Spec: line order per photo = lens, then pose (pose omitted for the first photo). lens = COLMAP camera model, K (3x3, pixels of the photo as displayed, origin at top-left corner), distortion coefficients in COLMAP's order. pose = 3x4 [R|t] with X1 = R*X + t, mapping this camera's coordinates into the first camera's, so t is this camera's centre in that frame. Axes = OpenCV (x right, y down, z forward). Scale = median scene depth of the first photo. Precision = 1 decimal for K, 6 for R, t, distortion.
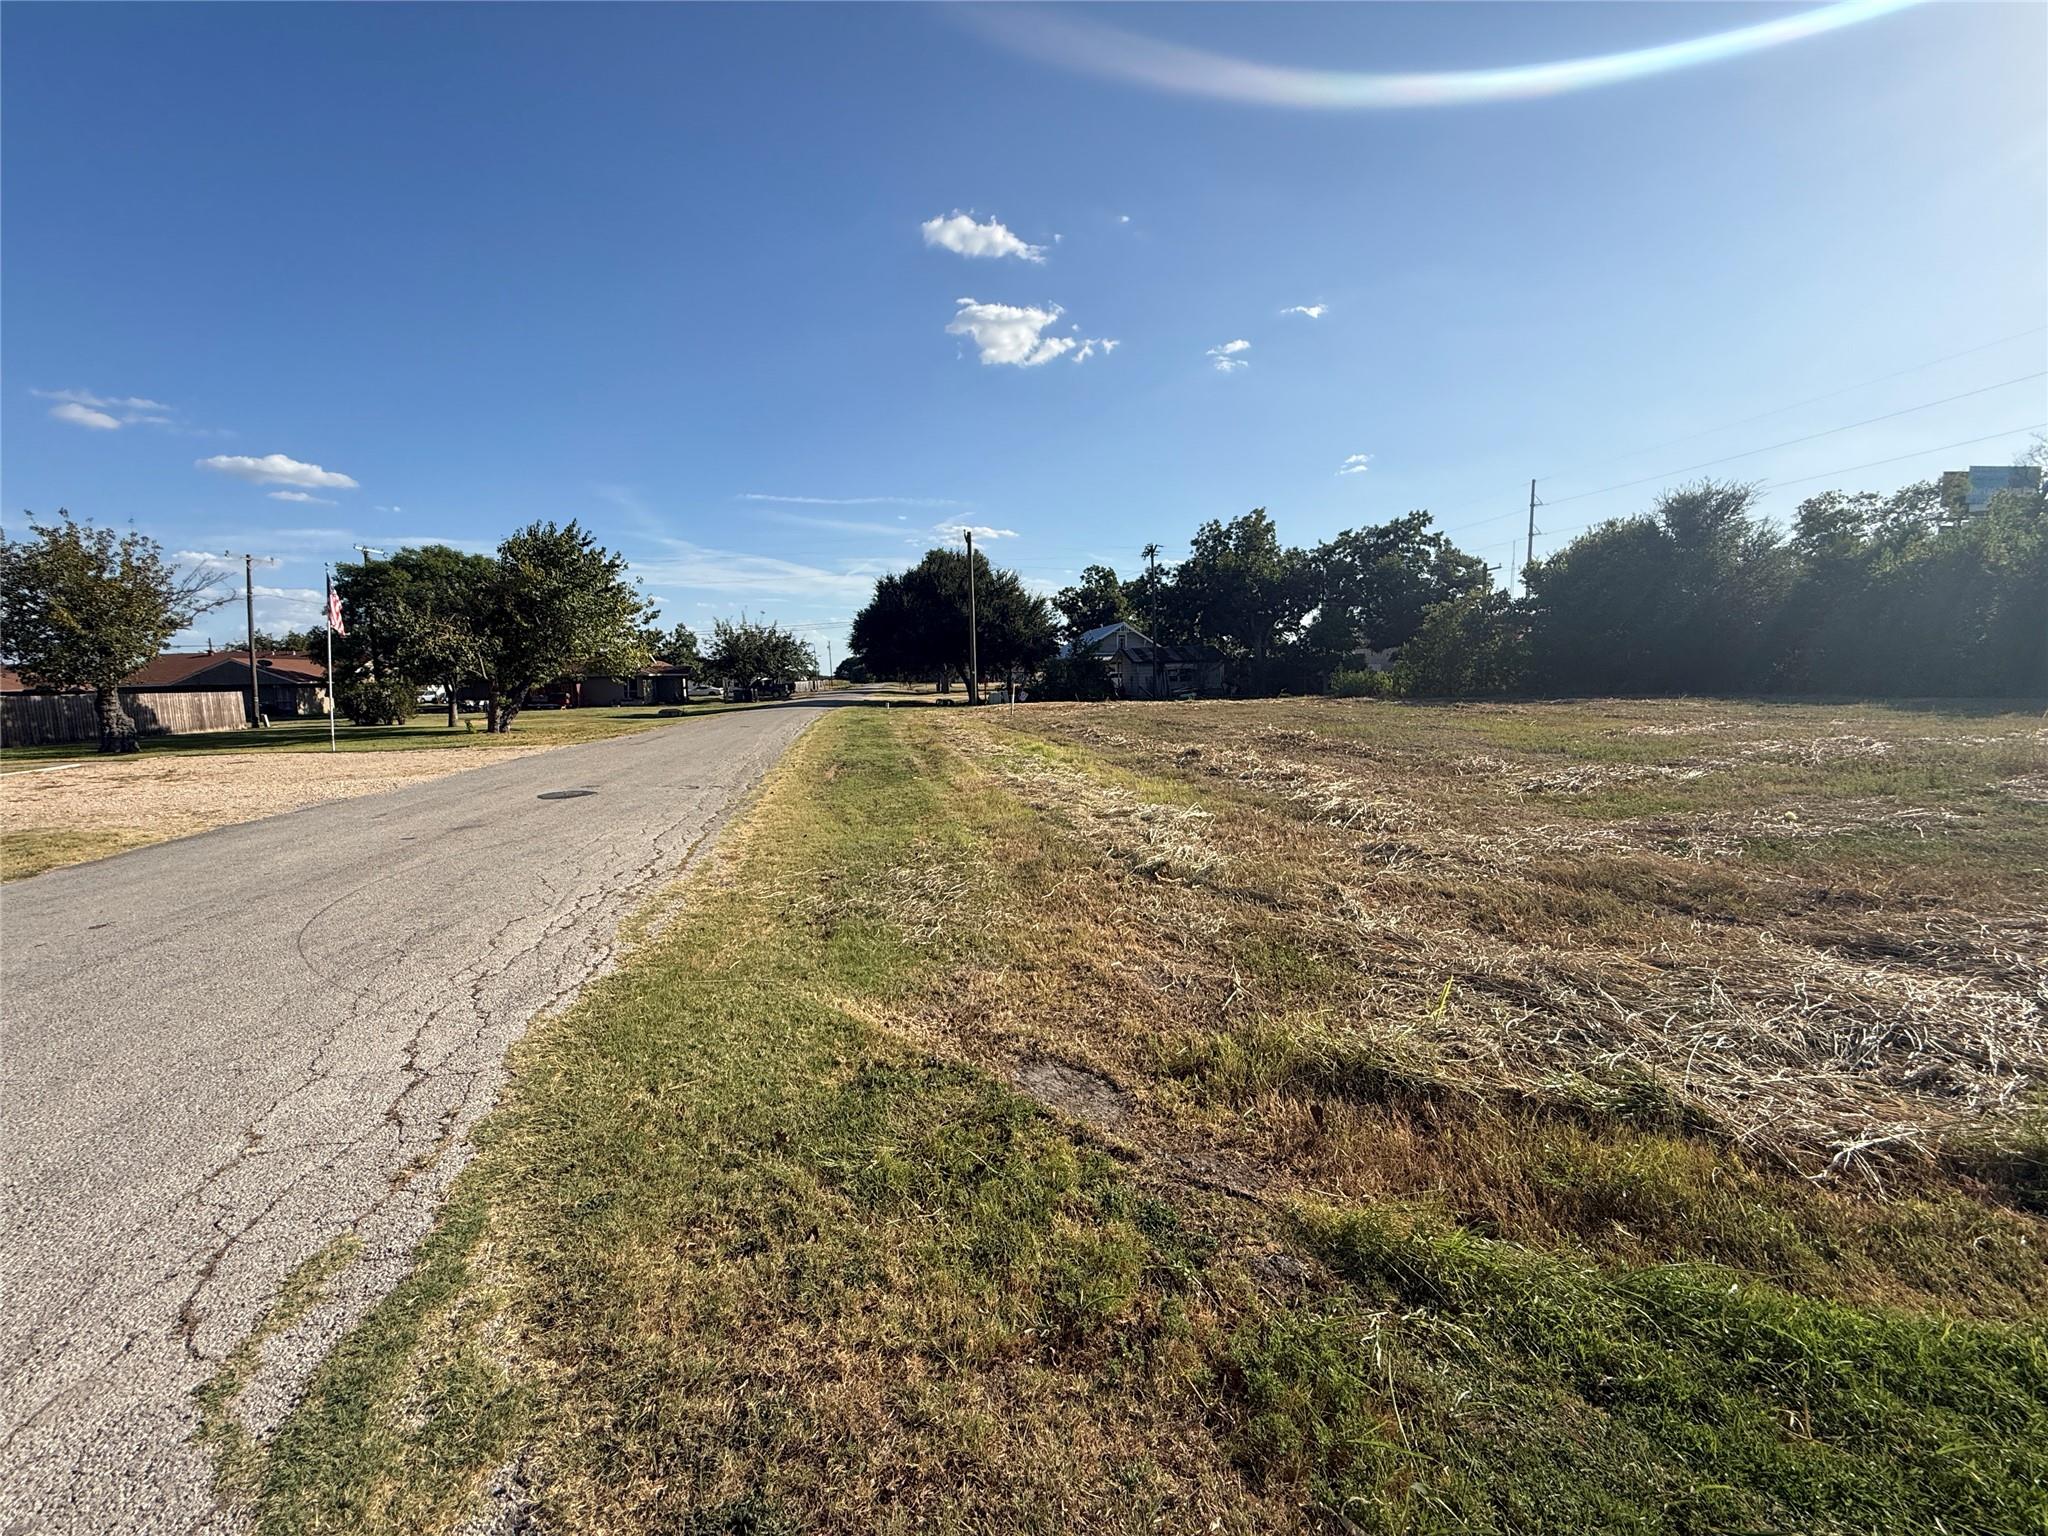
lens RADIAL K [[820.4, 0, 1024.0], [0, 820.4, 768.0], [0, 0, 1]] dist [-0.000115, 0.000027]
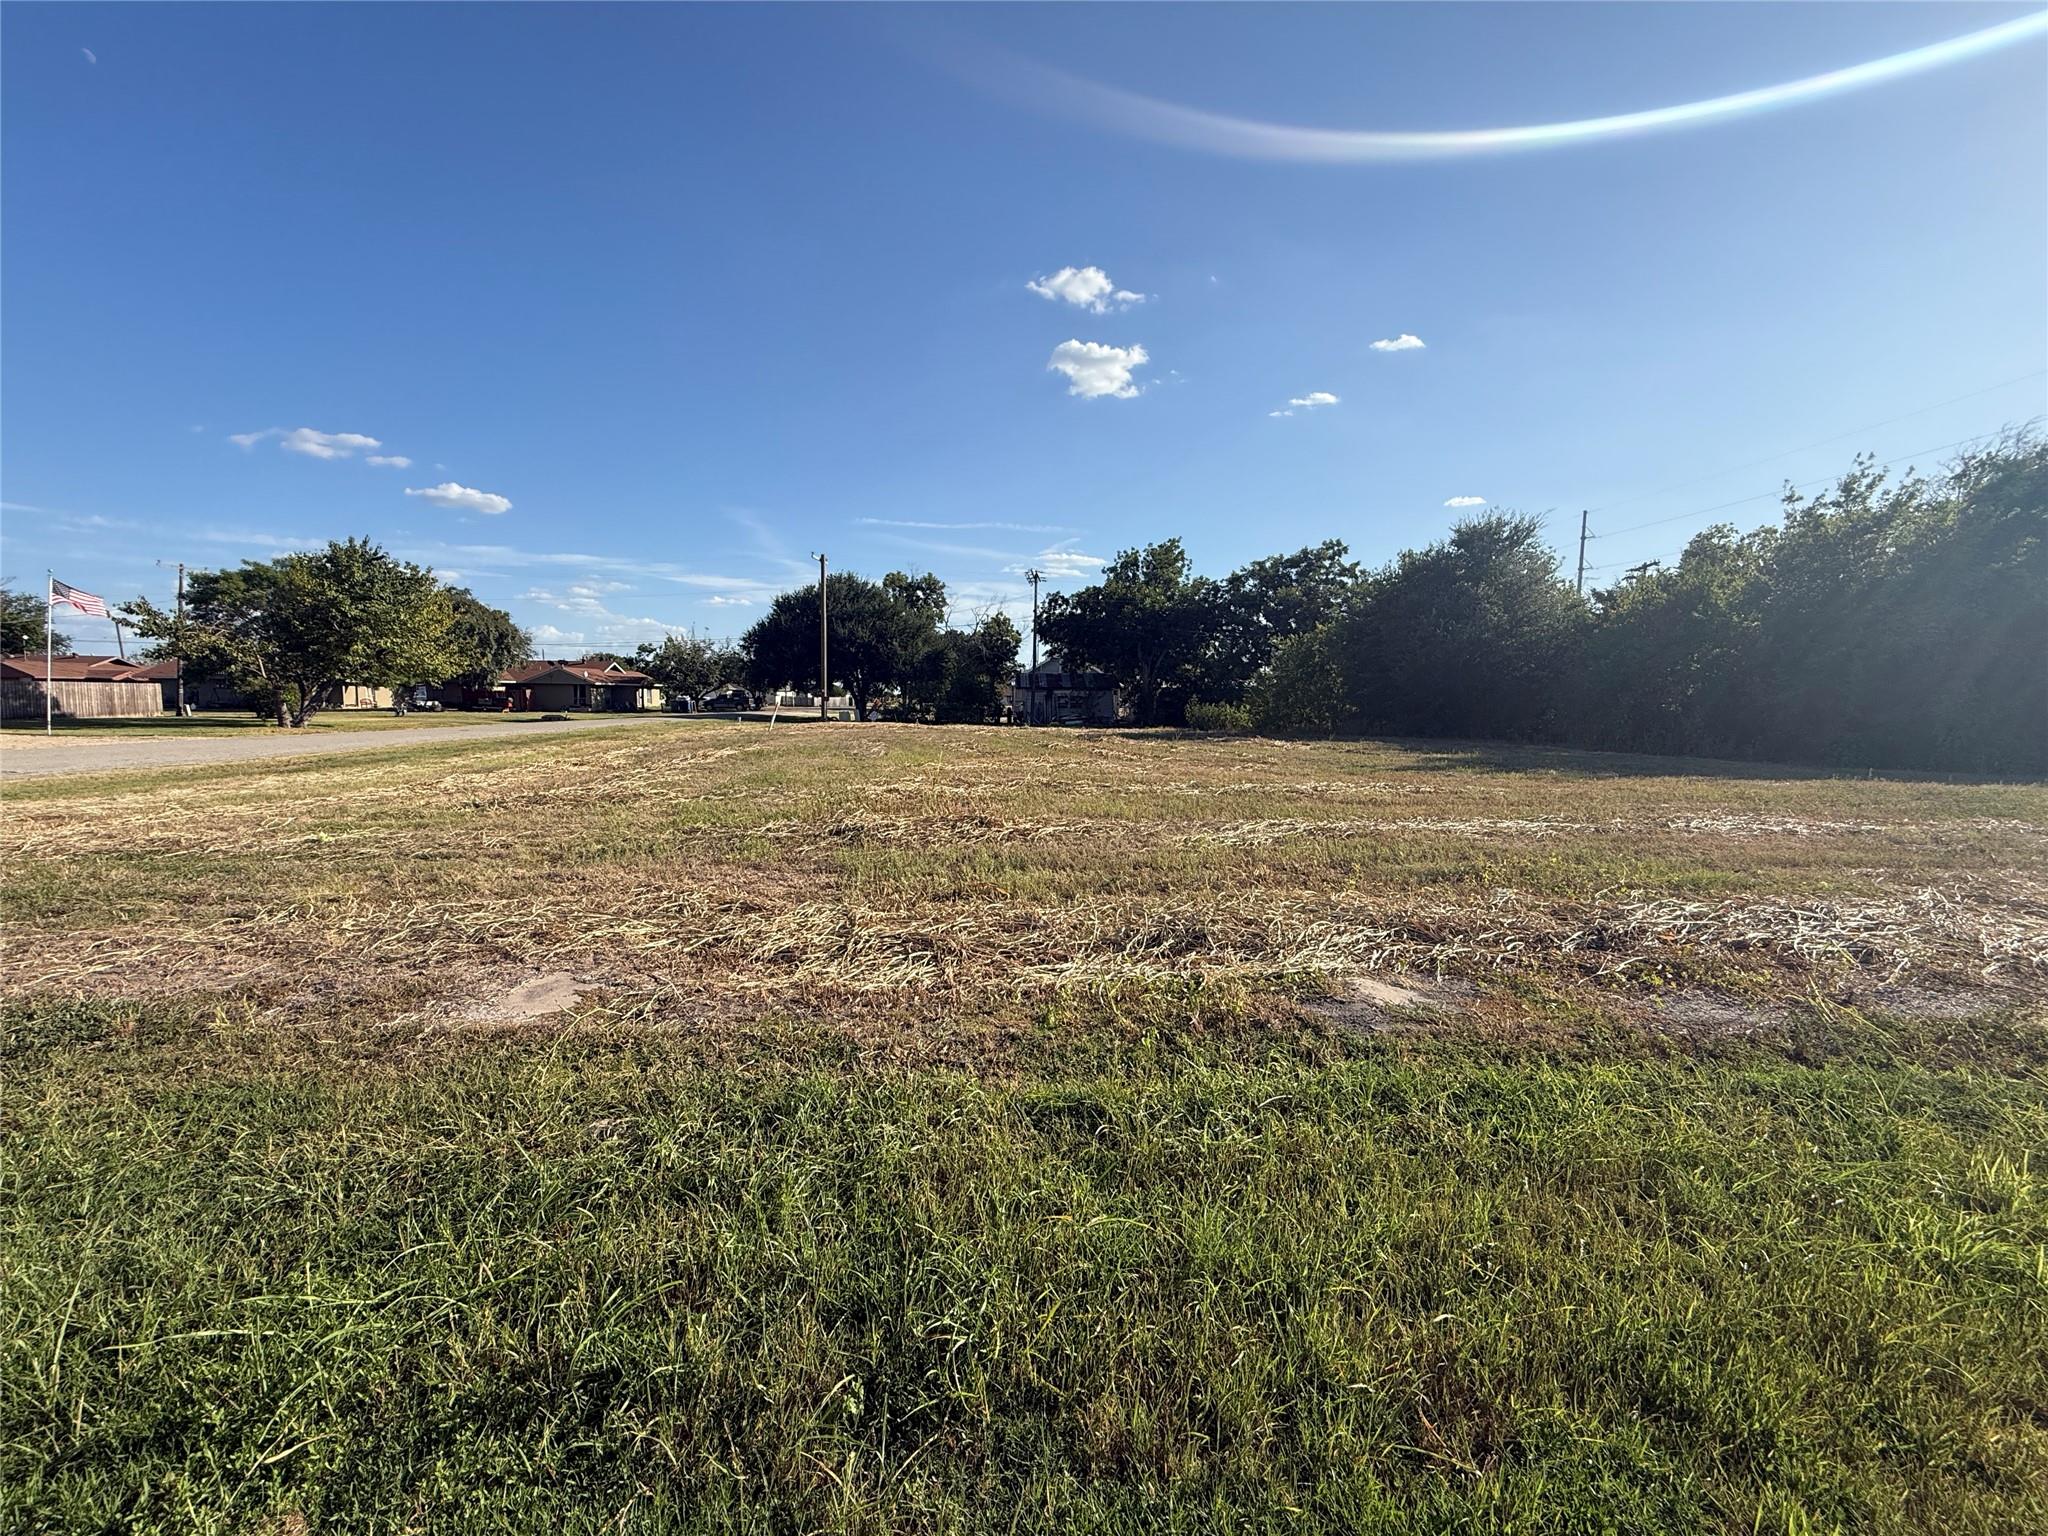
lens RADIAL K [[838.7, 0, 1023.7], [0, 838.7, 689.1], [0, 0, 1]] dist [-0.003448, -0.000210]
pose [[0.990774, 0.035709, -0.130737, 0.258642], [-0.051610, 0.991391, -0.120338, -0.006168], [0.125314, 0.125975, 0.984087, 0.017156]]
